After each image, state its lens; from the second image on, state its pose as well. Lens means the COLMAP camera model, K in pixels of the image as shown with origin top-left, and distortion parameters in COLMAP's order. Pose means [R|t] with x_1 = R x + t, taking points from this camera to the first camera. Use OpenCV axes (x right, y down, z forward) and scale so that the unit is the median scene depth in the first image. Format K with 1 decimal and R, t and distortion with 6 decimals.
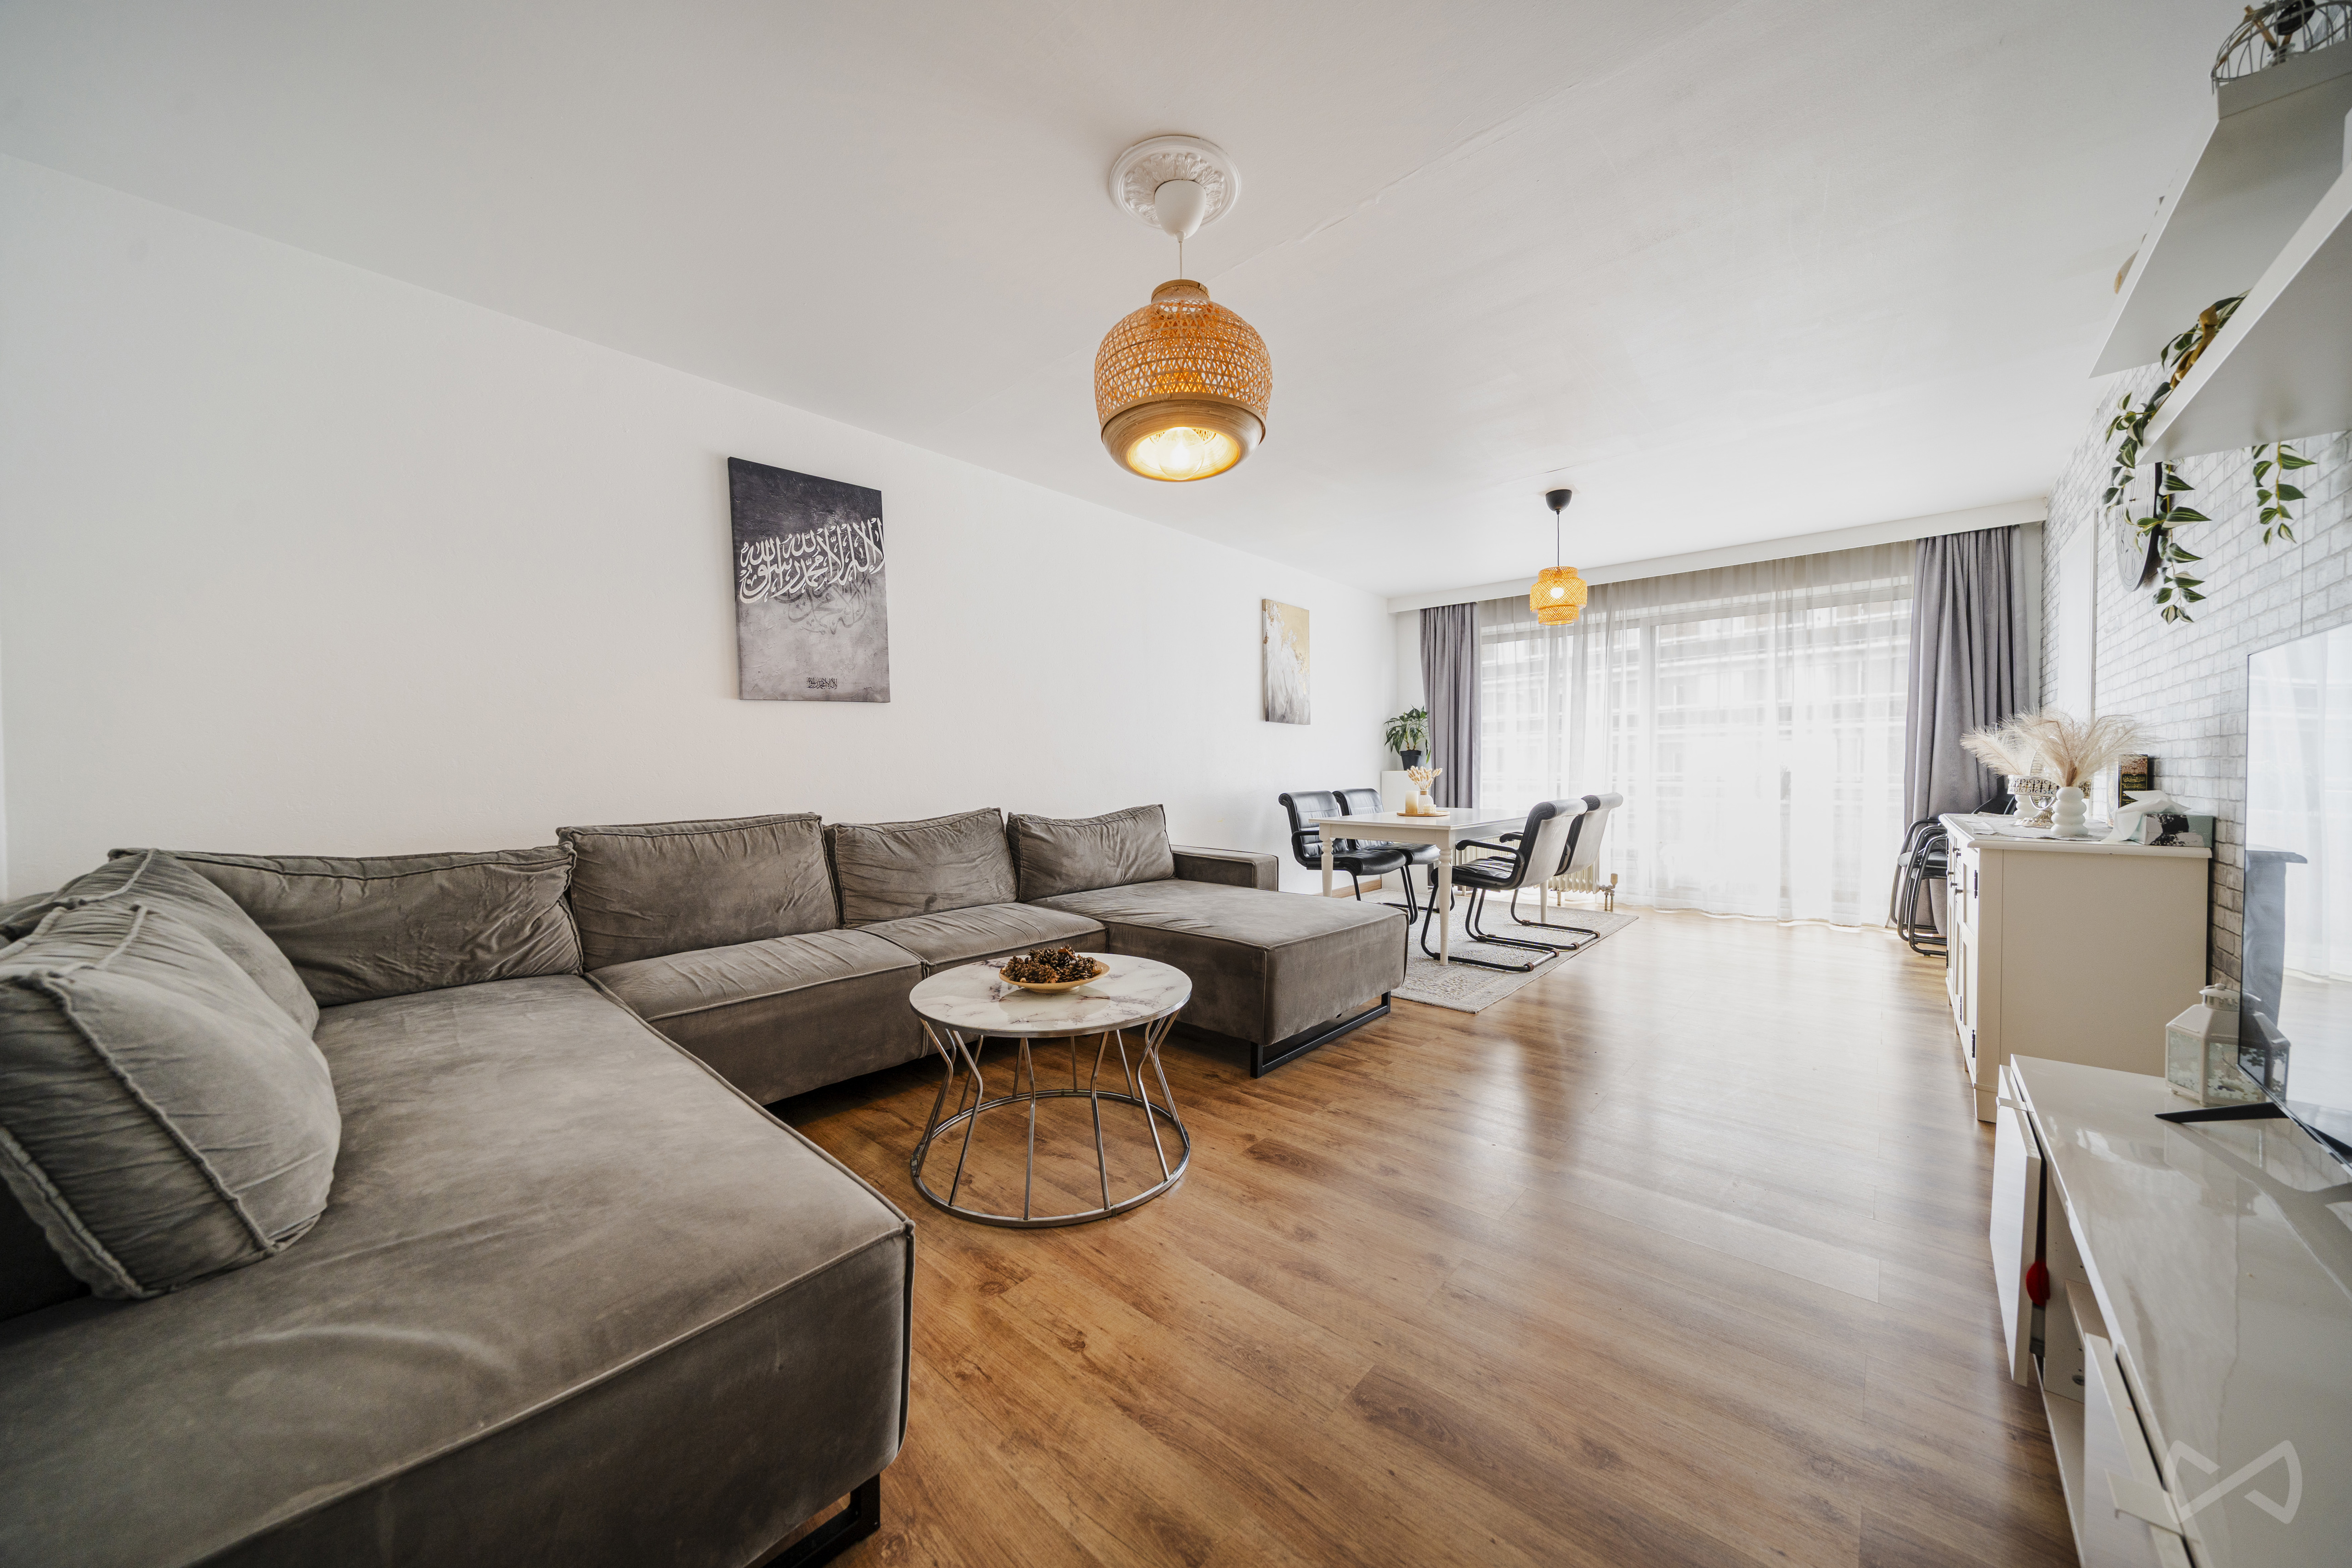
lens RADIAL K [[797.5, 0, 1176.4], [0, 797.5, 783.2], [0, 0, 1]] dist [-0.006552, 0.000020]
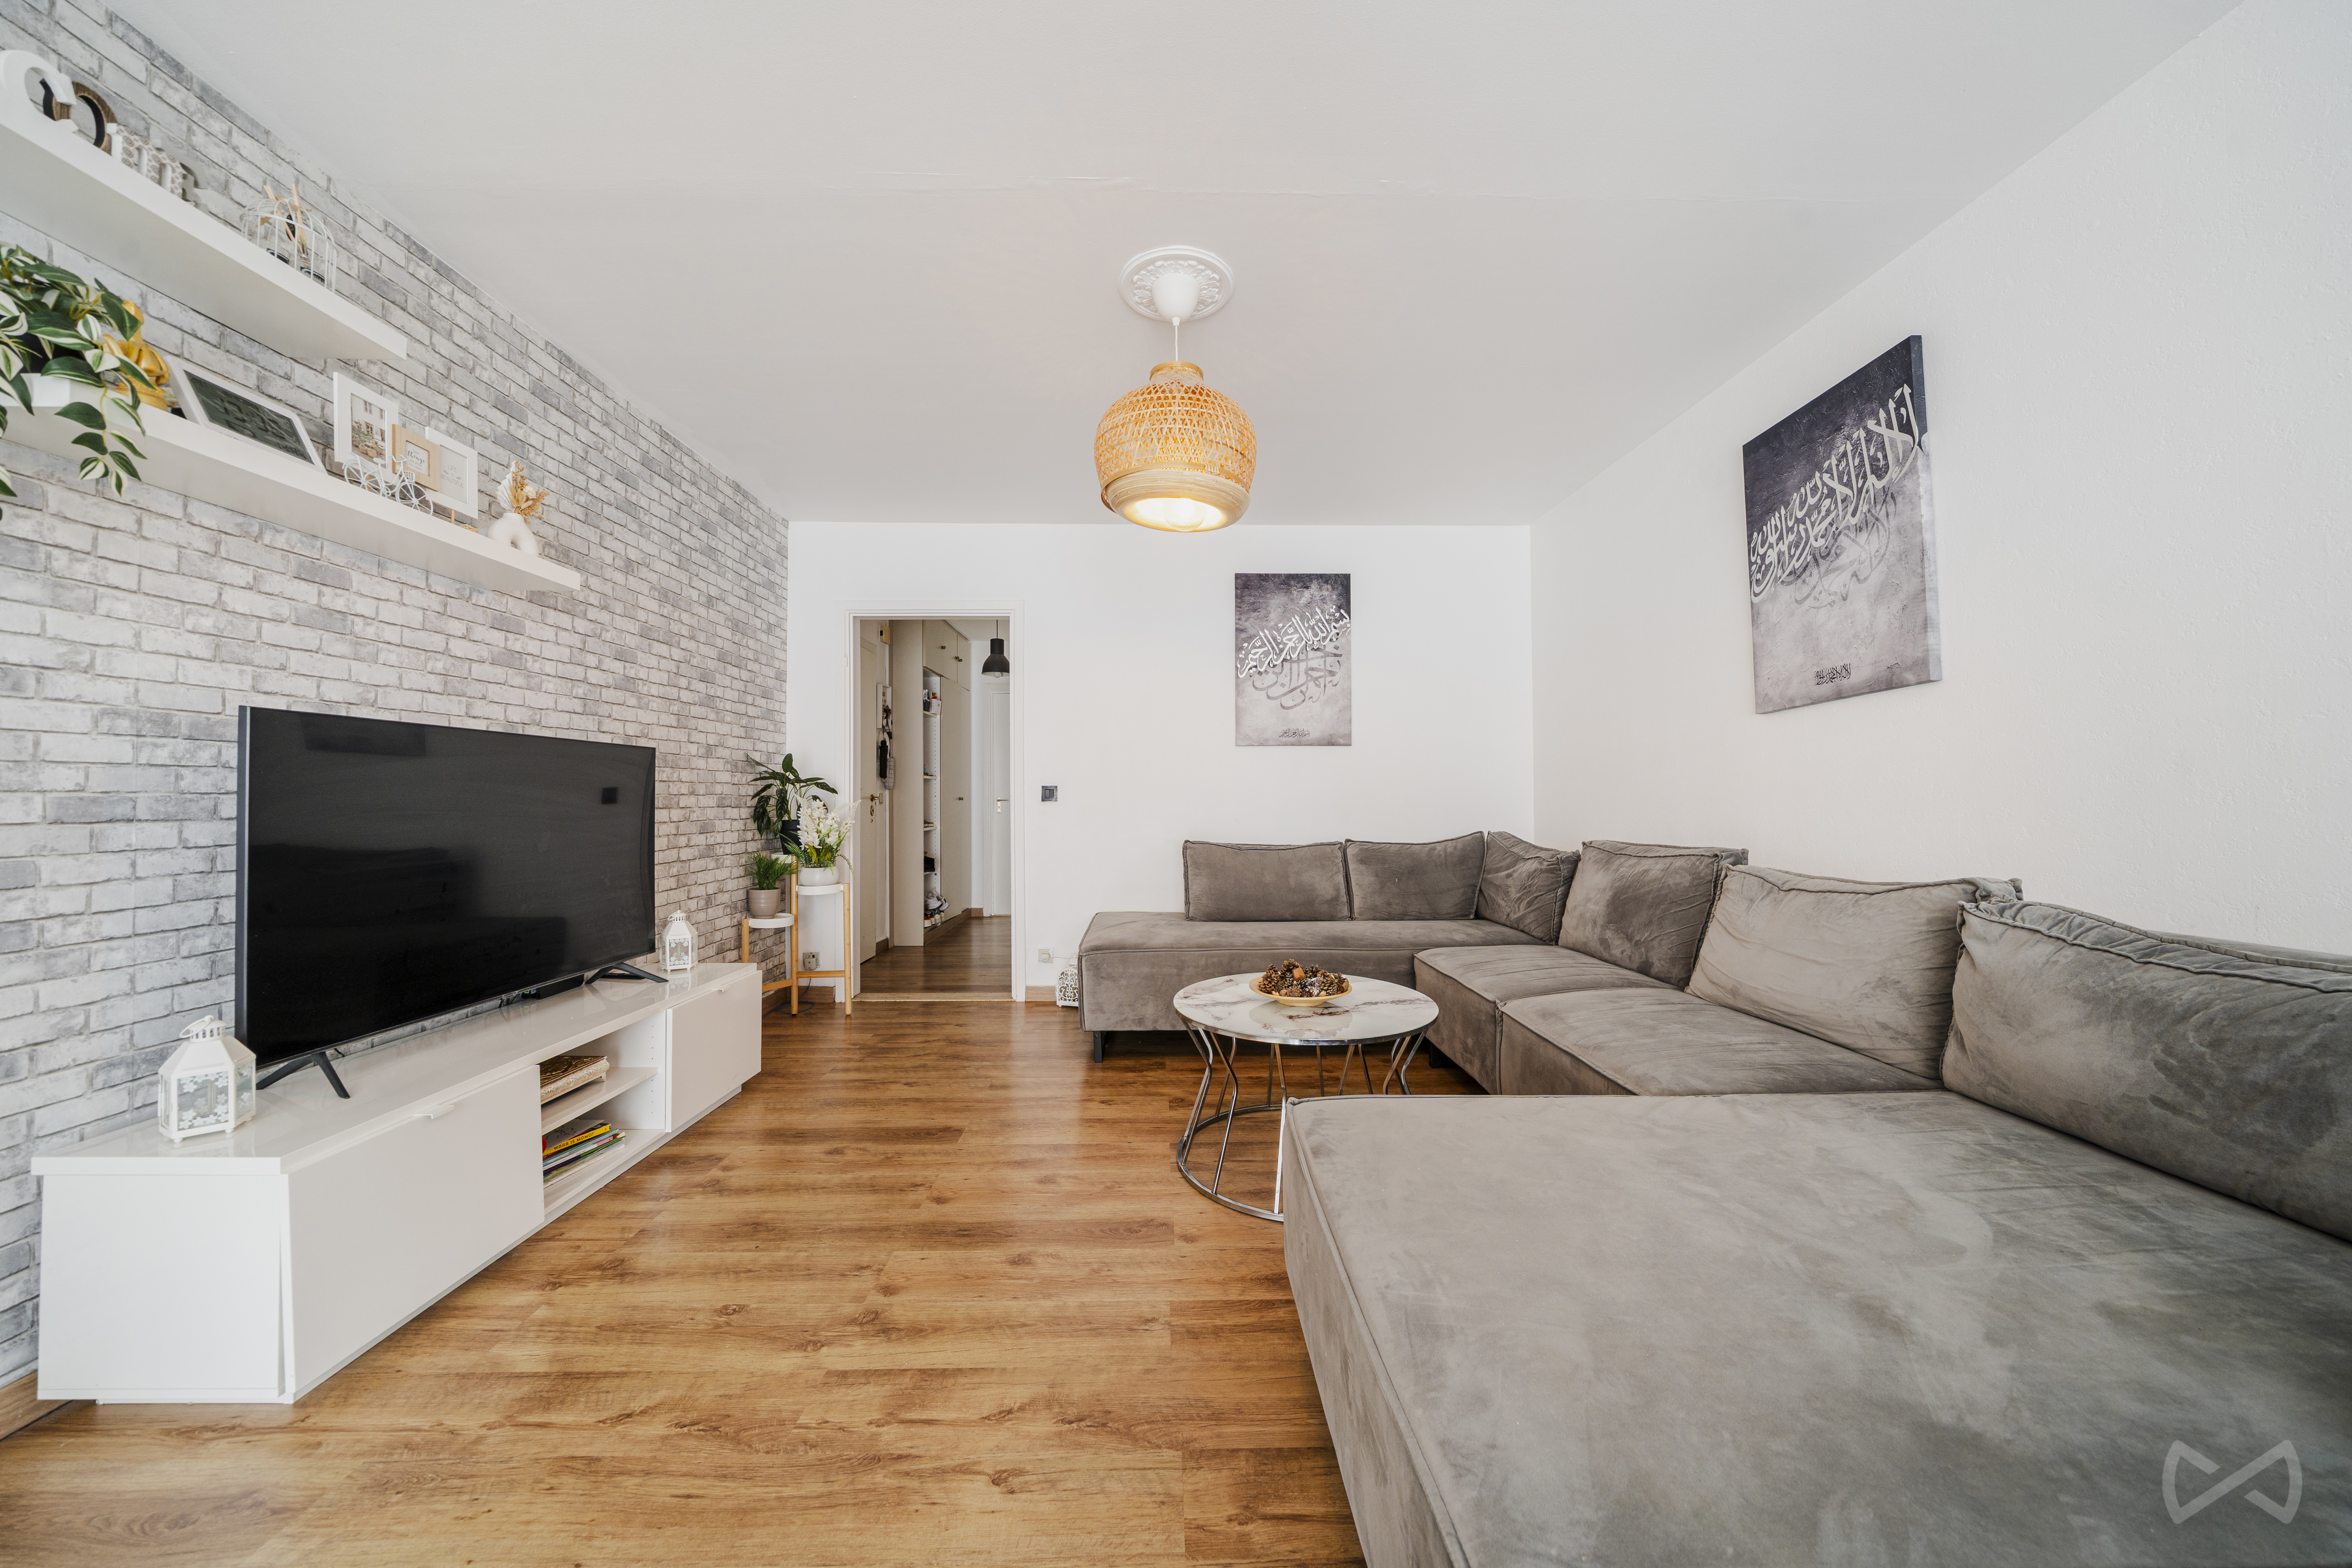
lens RADIAL K [[797.5, 0, 1180.4], [0, 797.5, 785.9], [0, 0, 1]] dist [-0.006552, 0.000020]
pose [[-0.726428, -0.003016, -0.687236, 0.379046], [-0.005520, 0.999984, 0.001447, -0.018757], [0.687221, 0.004844, -0.726433, 0.898114]]
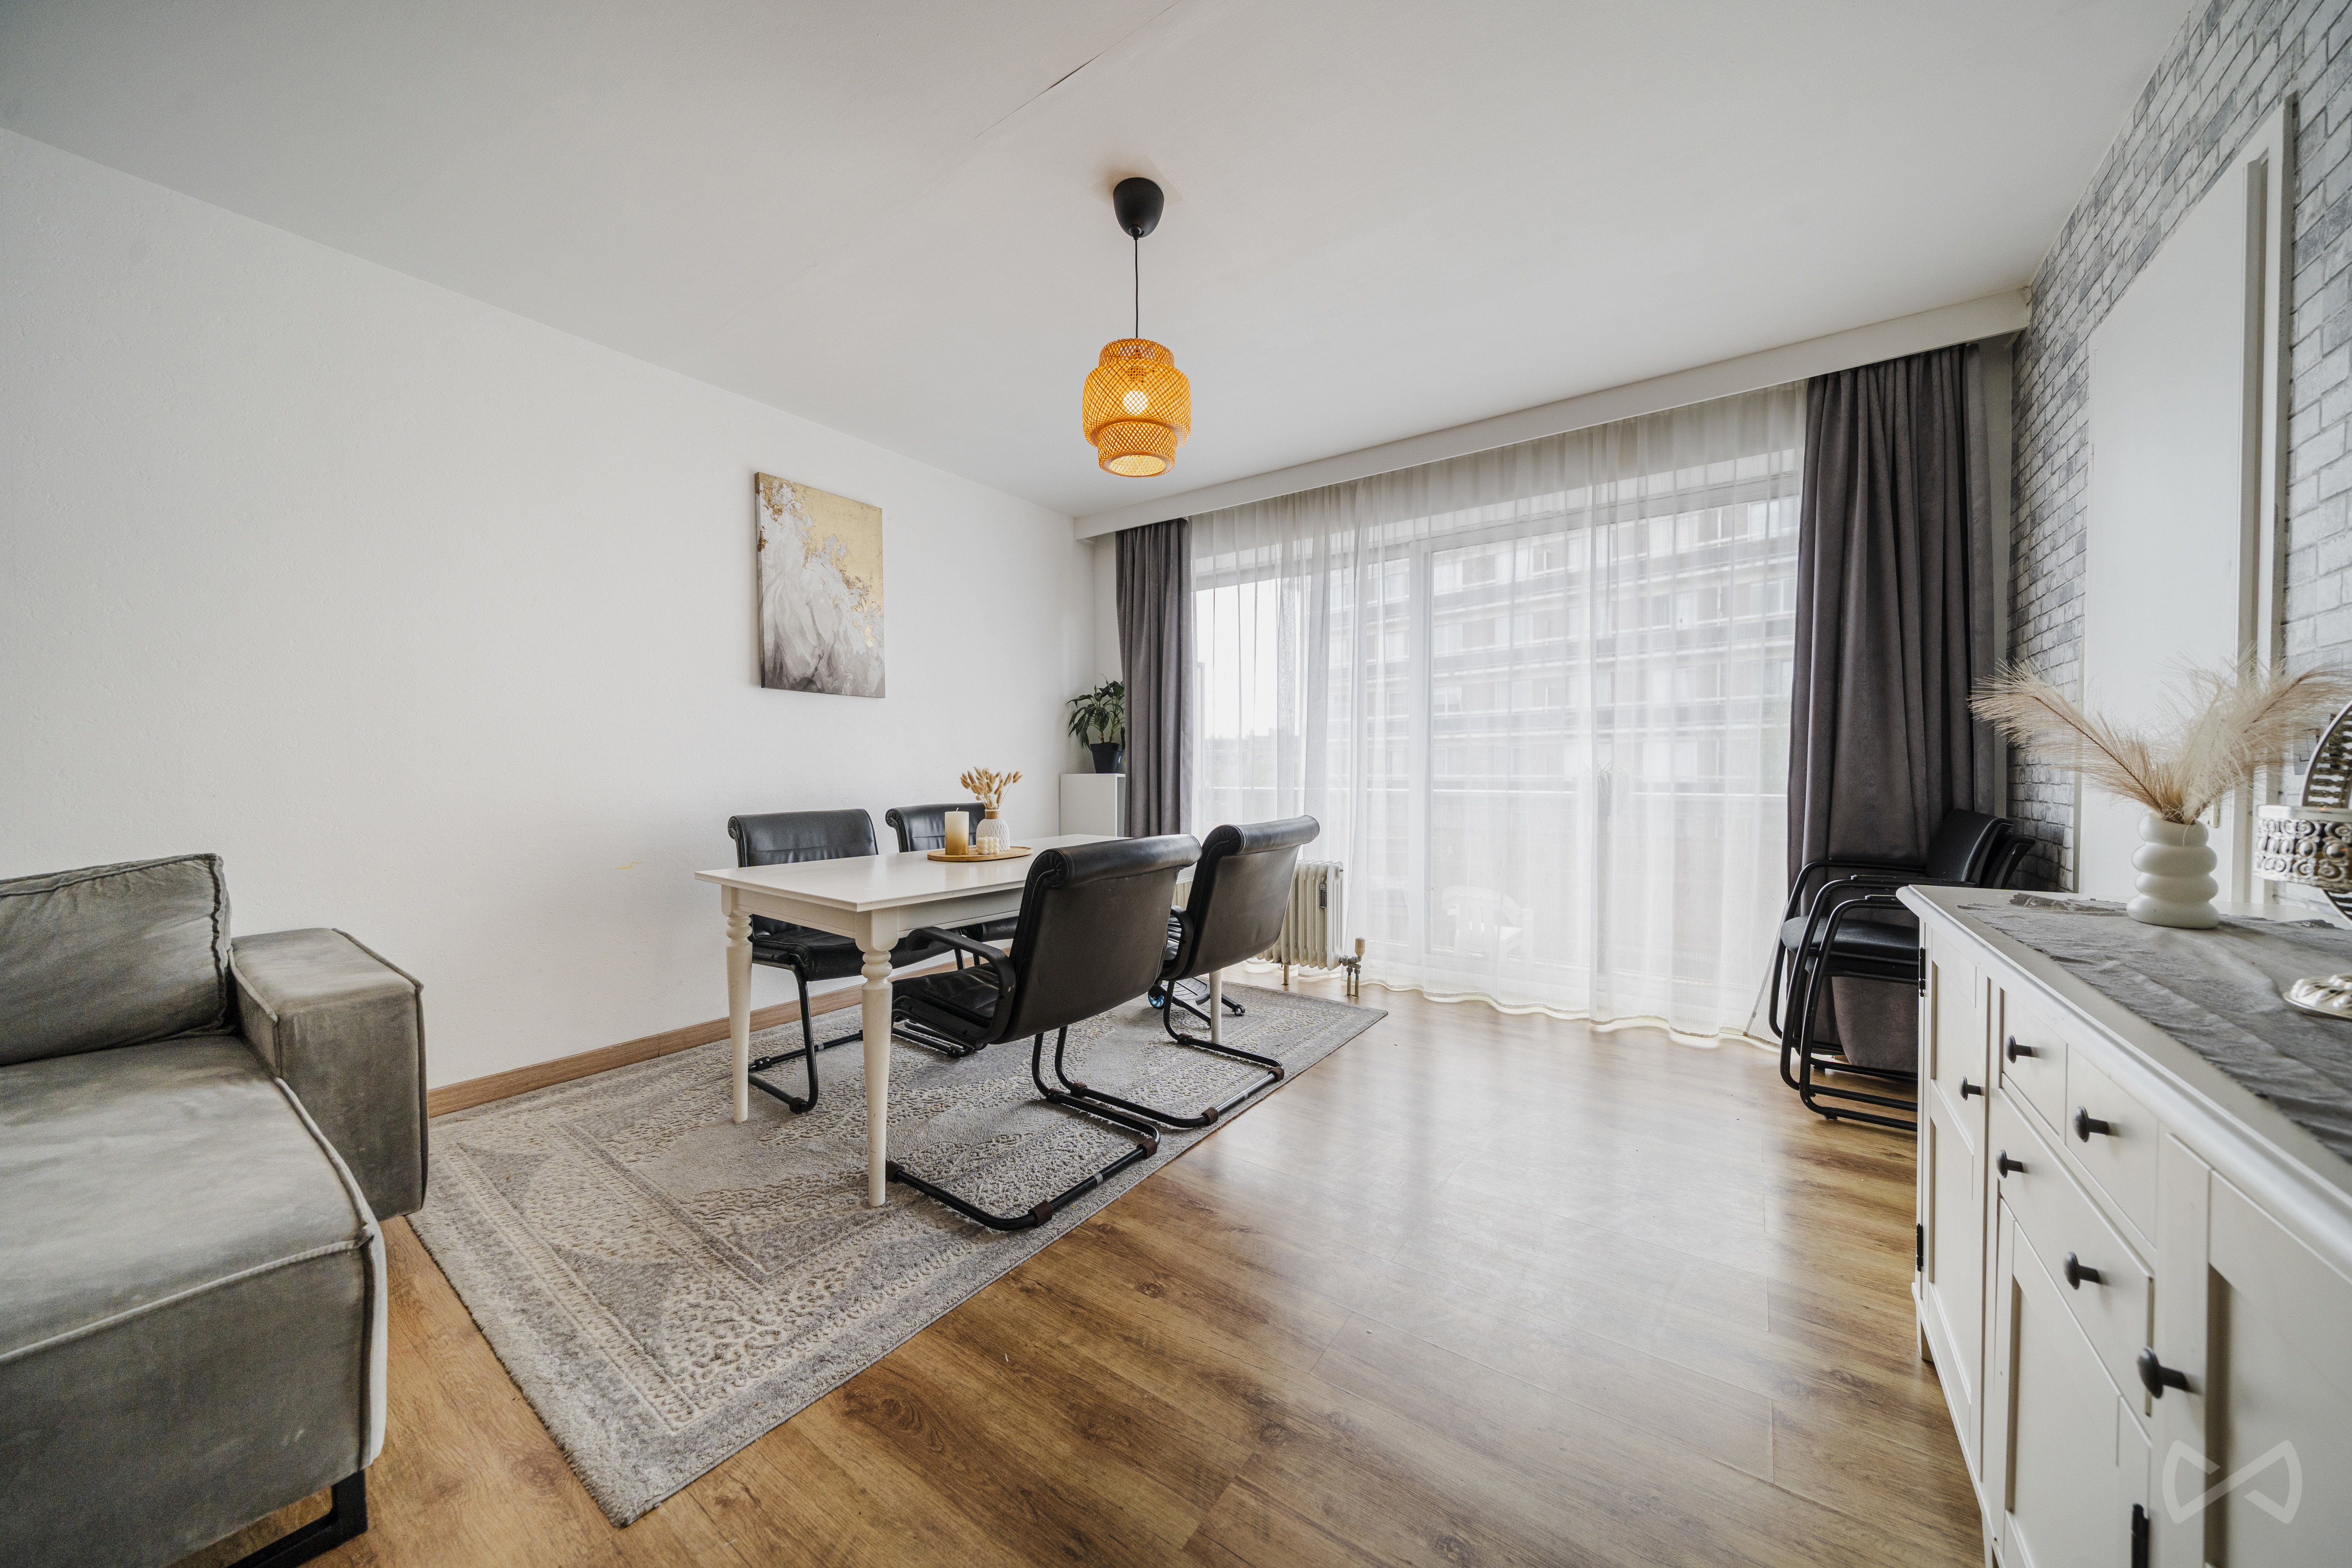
lens RADIAL K [[797.5, 0, 1177.8], [0, 797.5, 783.1], [0, 0, 1]] dist [-0.006552, 0.000020]
pose [[0.993798, 0.000337, 0.111196, 0.476887], [-0.000224, 0.999999, -0.001029, -0.012062], [-0.111196, 0.000998, 0.993798, 0.551750]]
